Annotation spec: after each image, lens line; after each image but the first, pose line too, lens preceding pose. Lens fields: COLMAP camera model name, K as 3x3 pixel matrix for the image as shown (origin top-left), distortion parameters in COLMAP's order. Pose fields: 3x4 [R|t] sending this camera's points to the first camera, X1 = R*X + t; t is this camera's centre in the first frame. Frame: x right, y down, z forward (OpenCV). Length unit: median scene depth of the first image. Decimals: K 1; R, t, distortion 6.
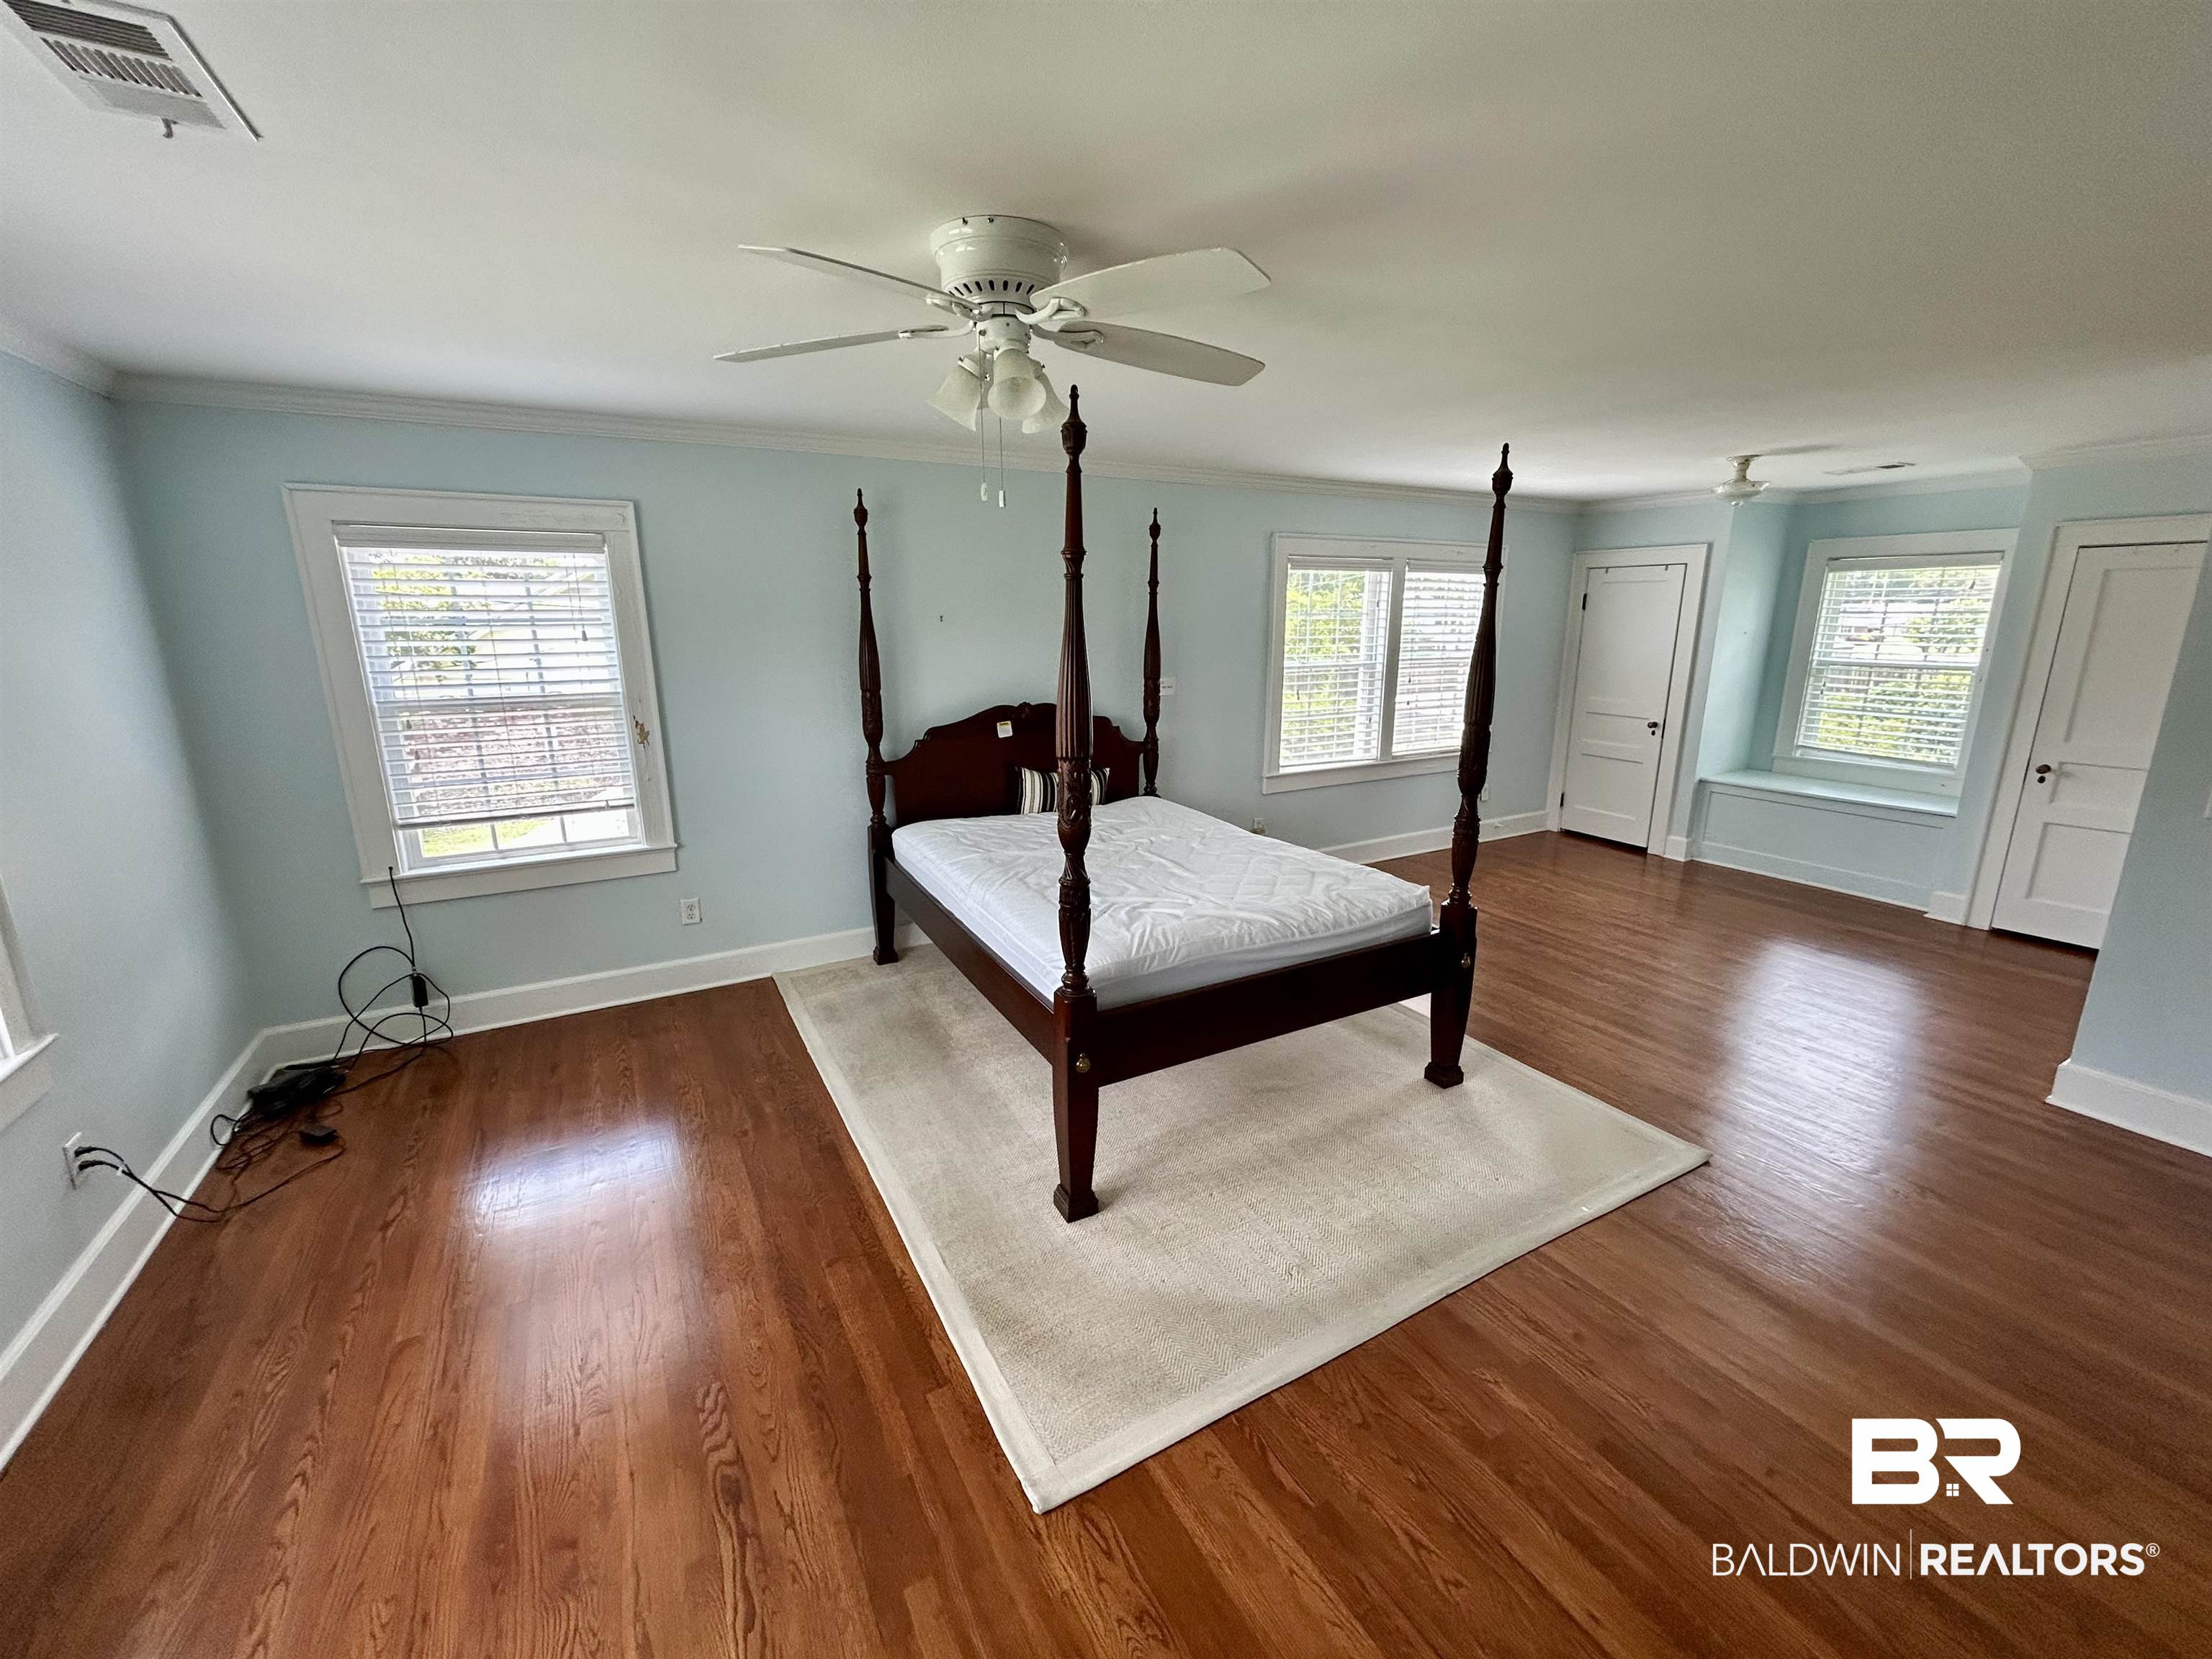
lens RADIAL K [[894.1, 0, 1111.3], [0, 894.1, 826.7], [0, 0, 1]] dist [0.018072, 0.000240]
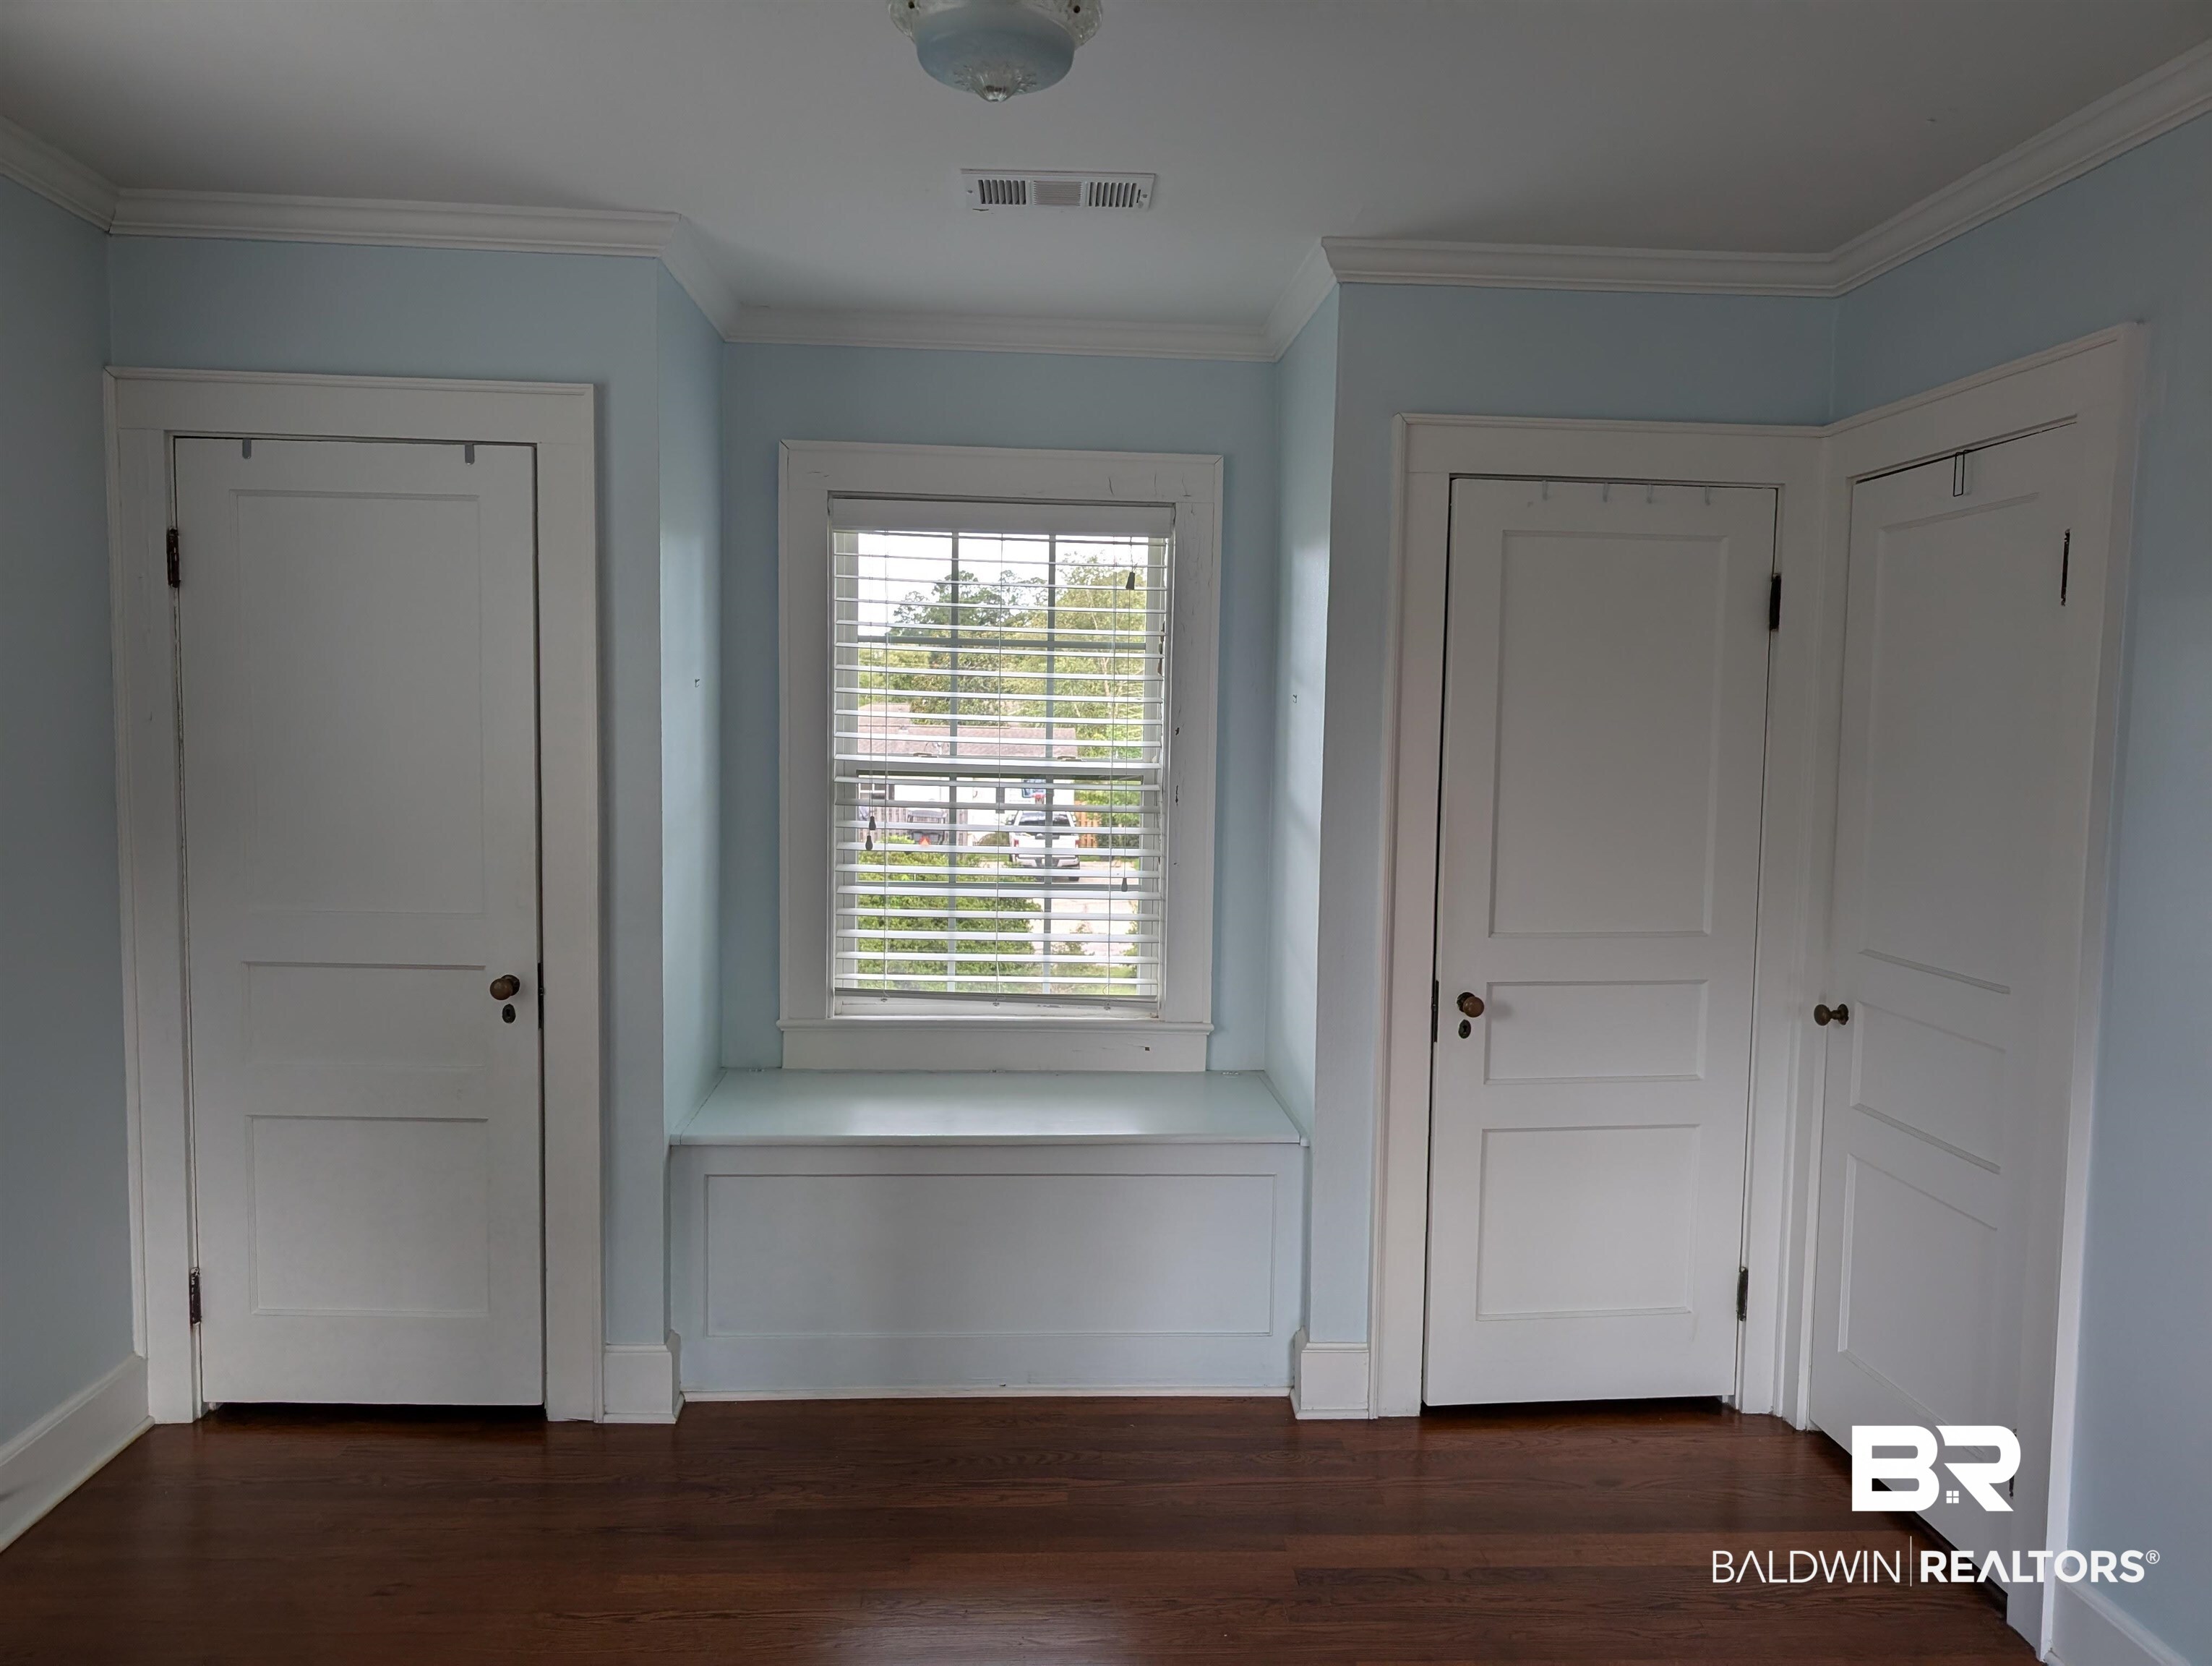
lens RADIAL K [[1570.6, 0, 1107.6], [0, 1570.6, 832.7], [0, 0, 1]] dist [0.008564, 0.001730]
pose [[0.436626, -0.051568, 0.898164, 0.251636], [0.194705, 0.980111, -0.038379, -0.111159], [-0.878321, 0.191634, 0.437982, 0.638842]]
